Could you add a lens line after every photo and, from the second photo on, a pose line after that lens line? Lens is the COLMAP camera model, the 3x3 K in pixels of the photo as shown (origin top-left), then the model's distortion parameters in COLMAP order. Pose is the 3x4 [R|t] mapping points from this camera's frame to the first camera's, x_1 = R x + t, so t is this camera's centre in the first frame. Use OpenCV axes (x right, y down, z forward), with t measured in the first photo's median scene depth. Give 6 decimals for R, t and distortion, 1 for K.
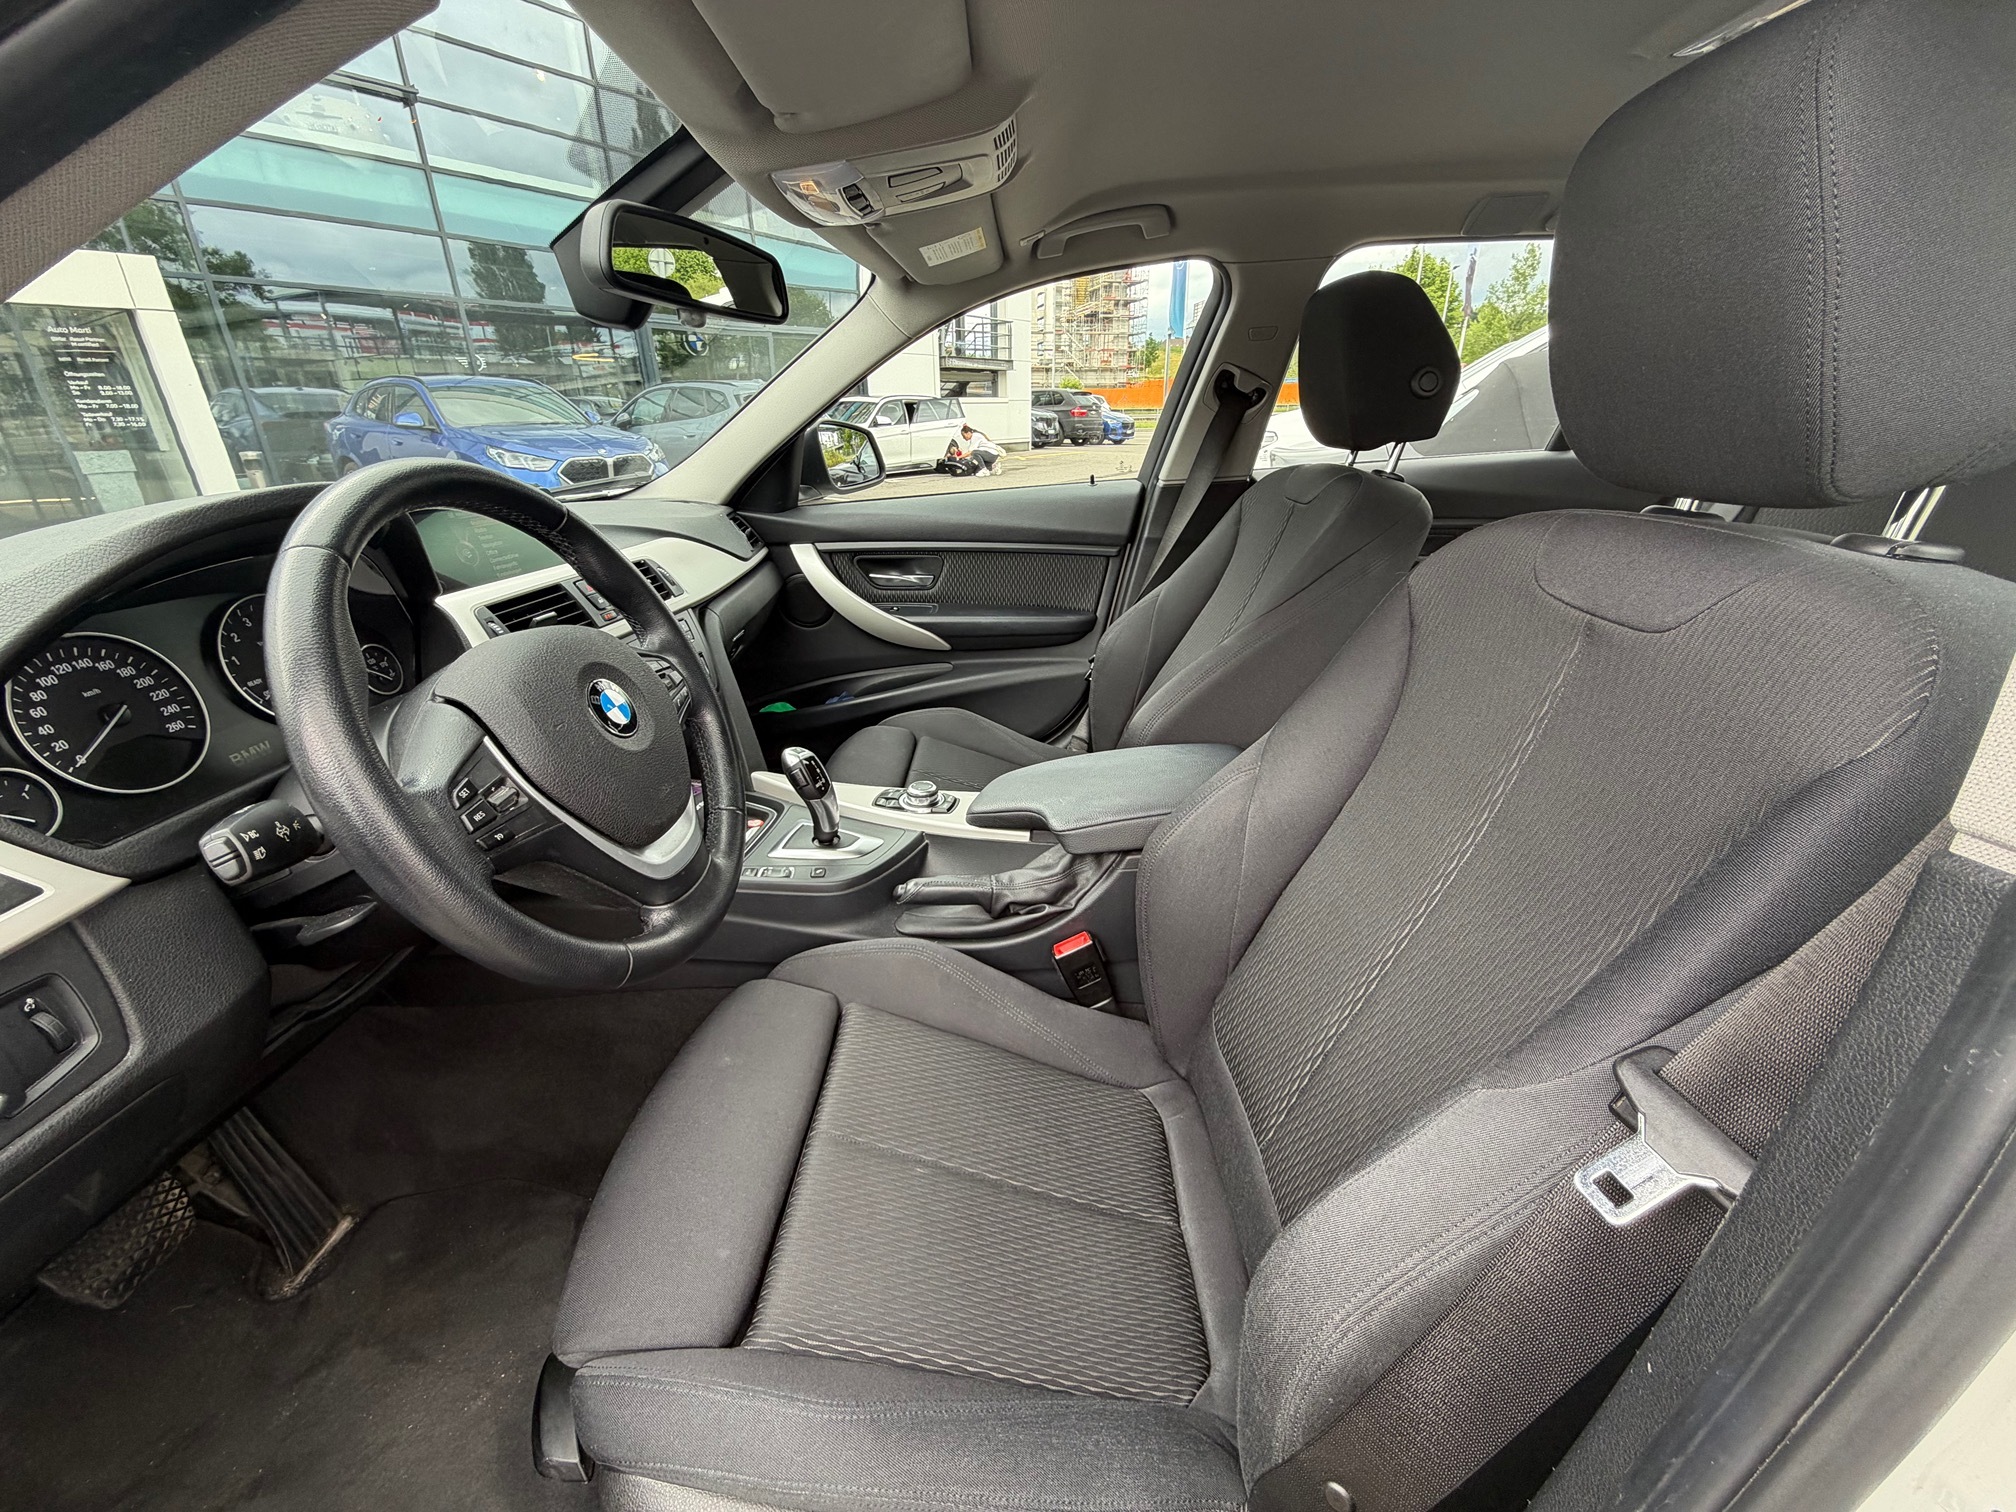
lens RADIAL K [[808.1, 0, 999.4], [0, 808.1, 743.7], [0, 0, 1]] dist [-0.000227, 0.000507]
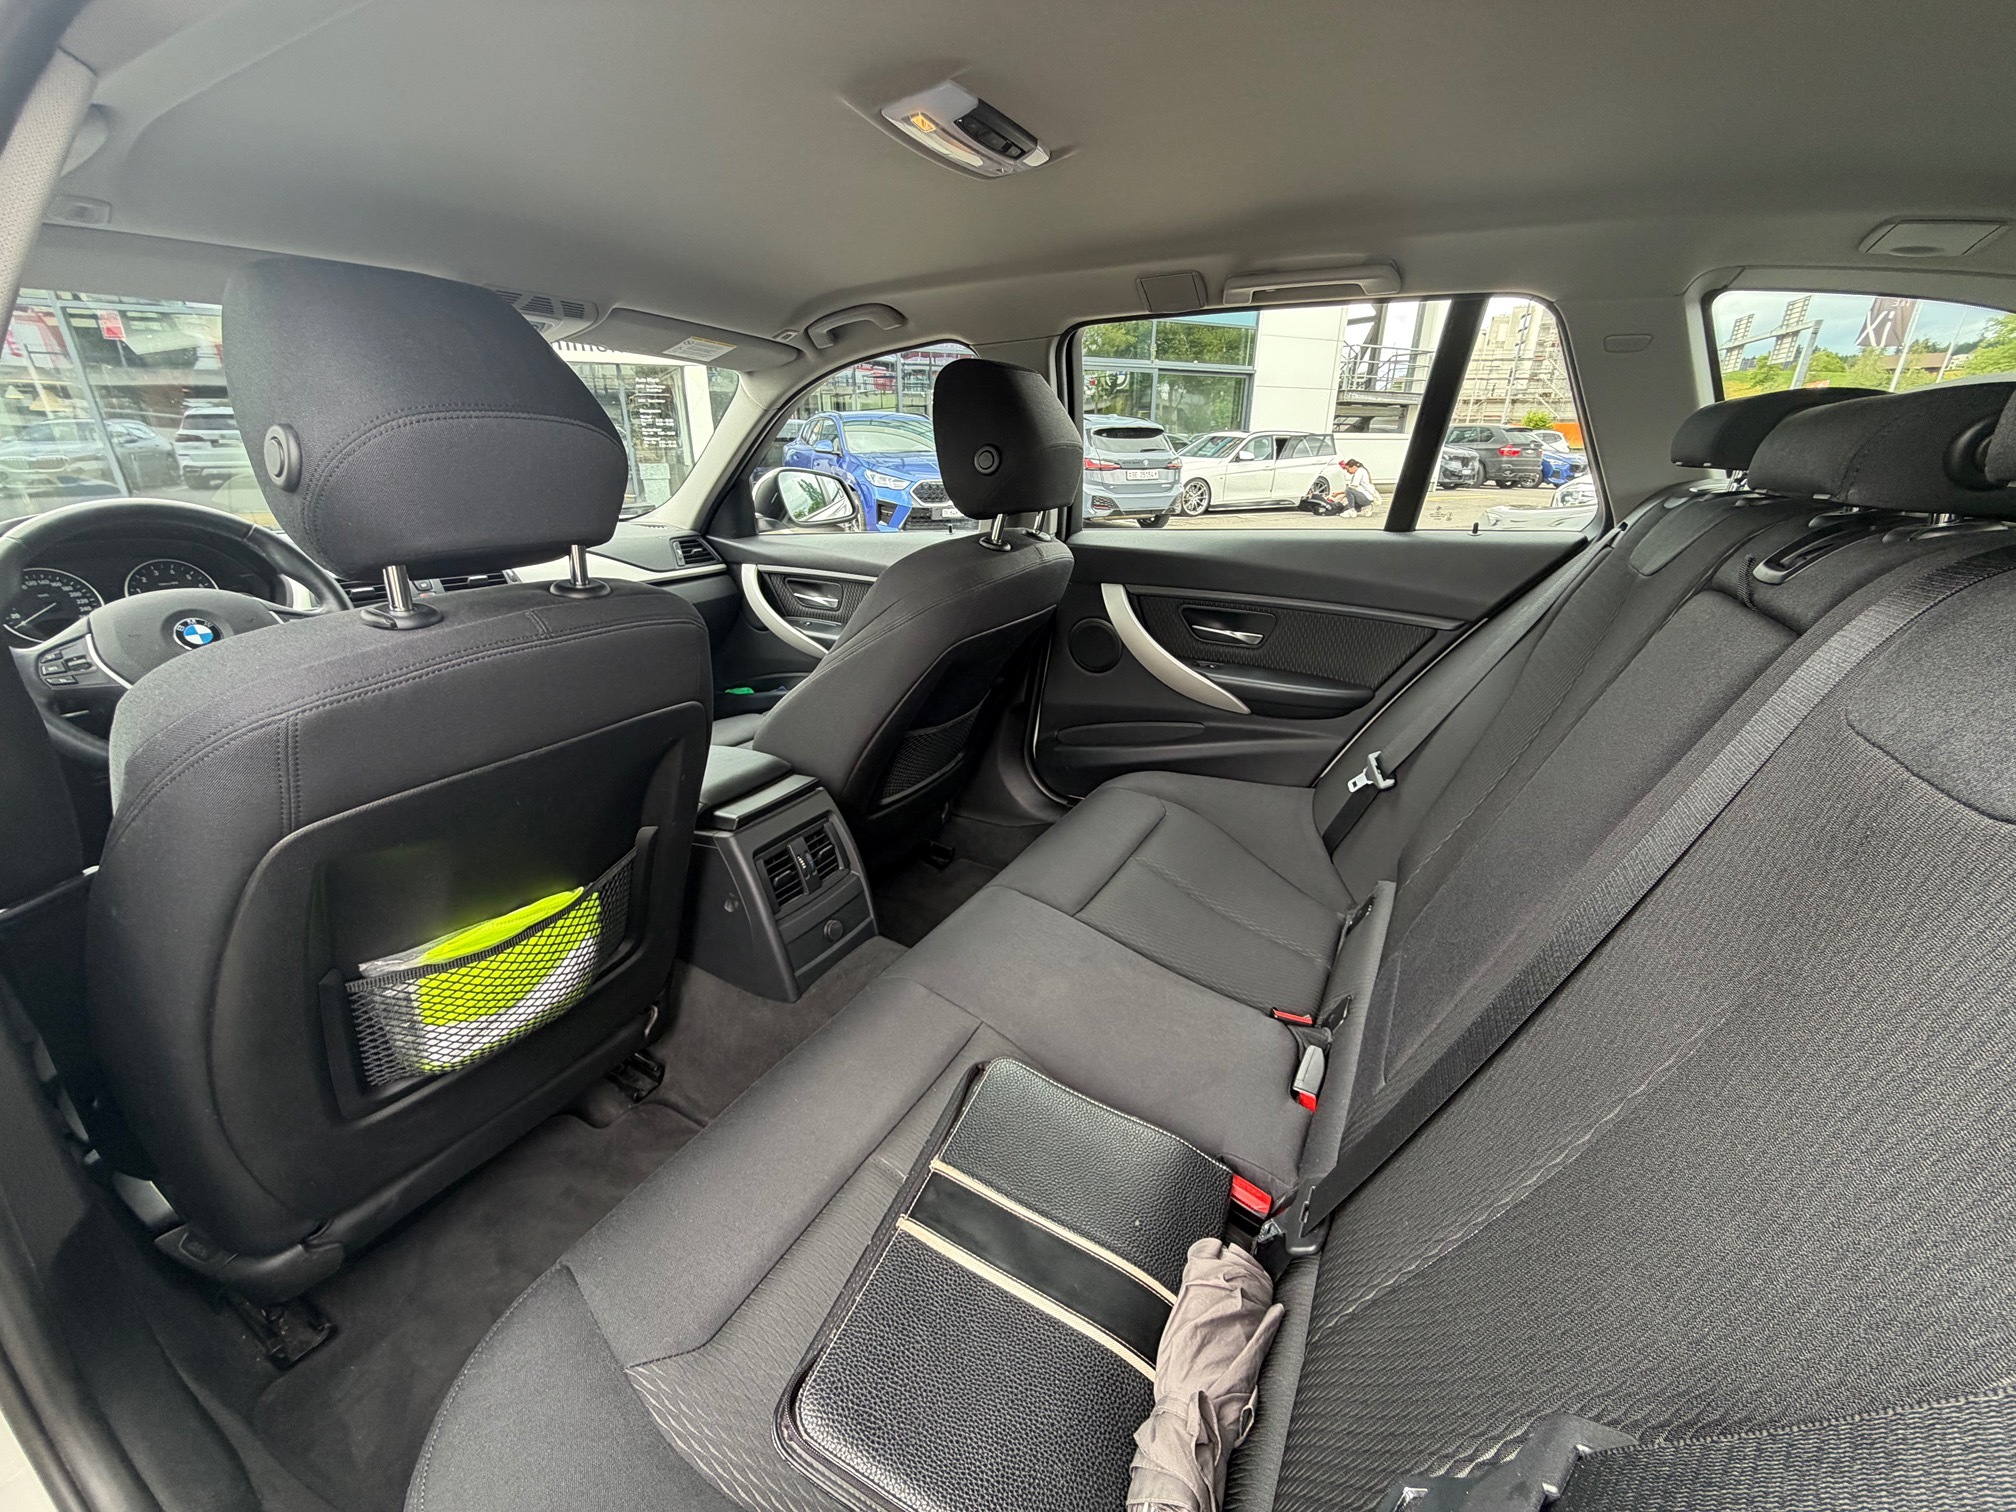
lens RADIAL K [[808.1, 0, 999.5], [0, 808.1, 741.8], [0, 0, 1]] dist [-0.000227, 0.000507]
pose [[0.884727, 0.178457, -0.430594, 0.746248], [-0.193416, 0.981074, 0.009194, -0.065970], [0.424086, 0.075150, 0.902499, 0.047757]]
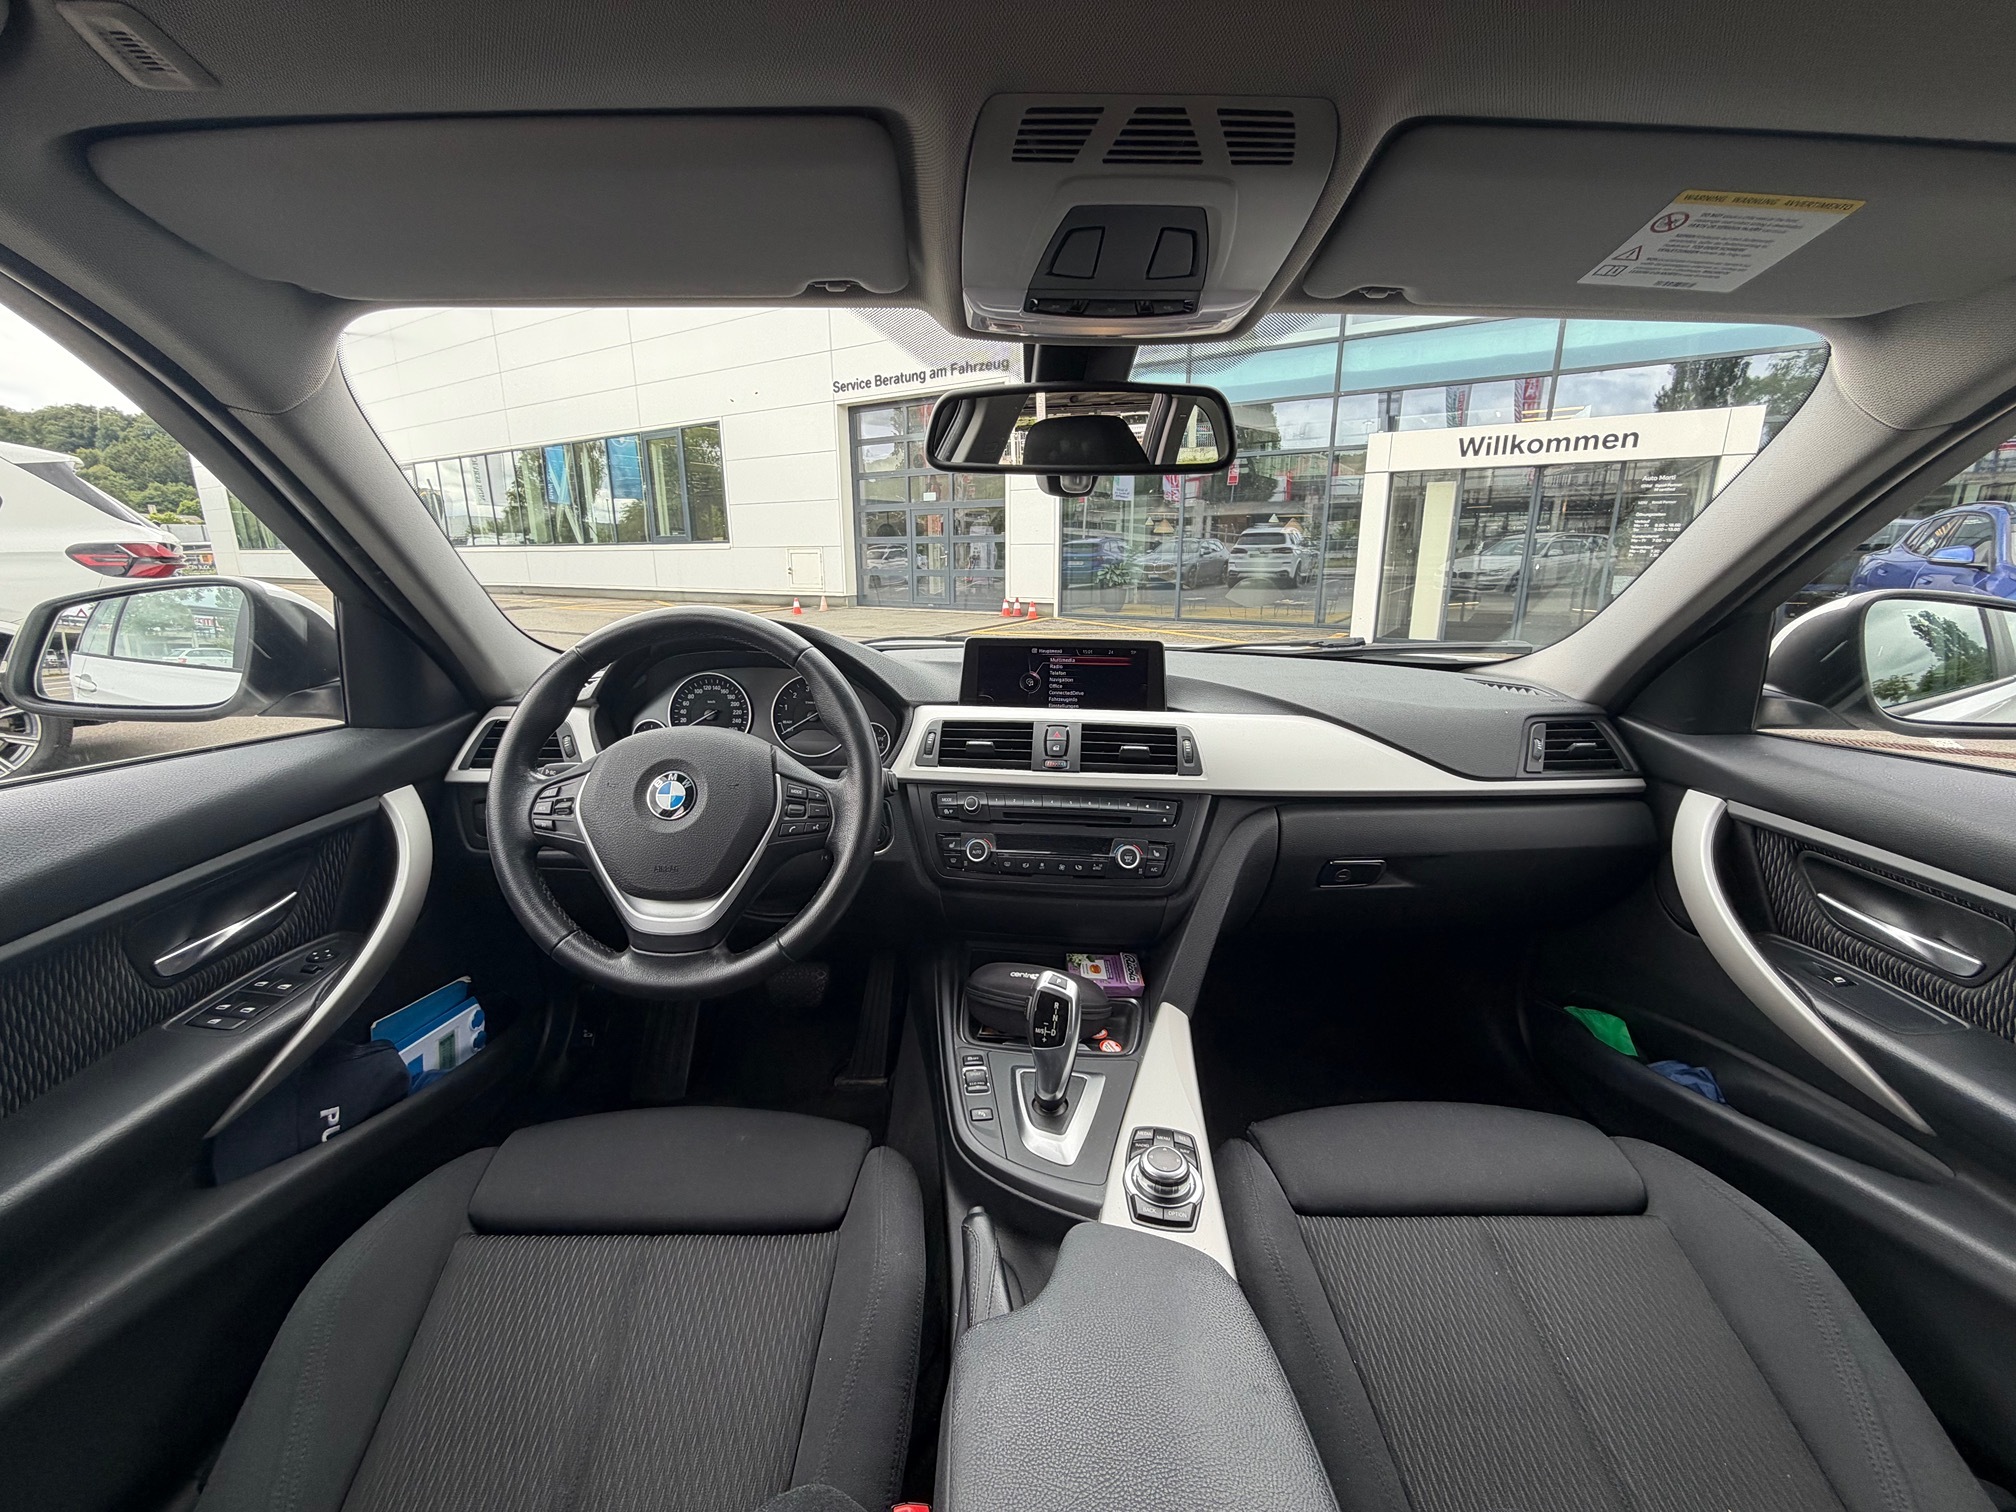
lens RADIAL K [[808.1, 0, 1005.6], [0, 808.1, 756.4], [0, 0, 1]] dist [-0.000227, 0.000507]
pose [[0.044001, 0.258942, -0.964890, 0.294264], [-0.382111, 0.896750, 0.223230, -0.224980], [0.923068, 0.358872, 0.138402, 0.489343]]
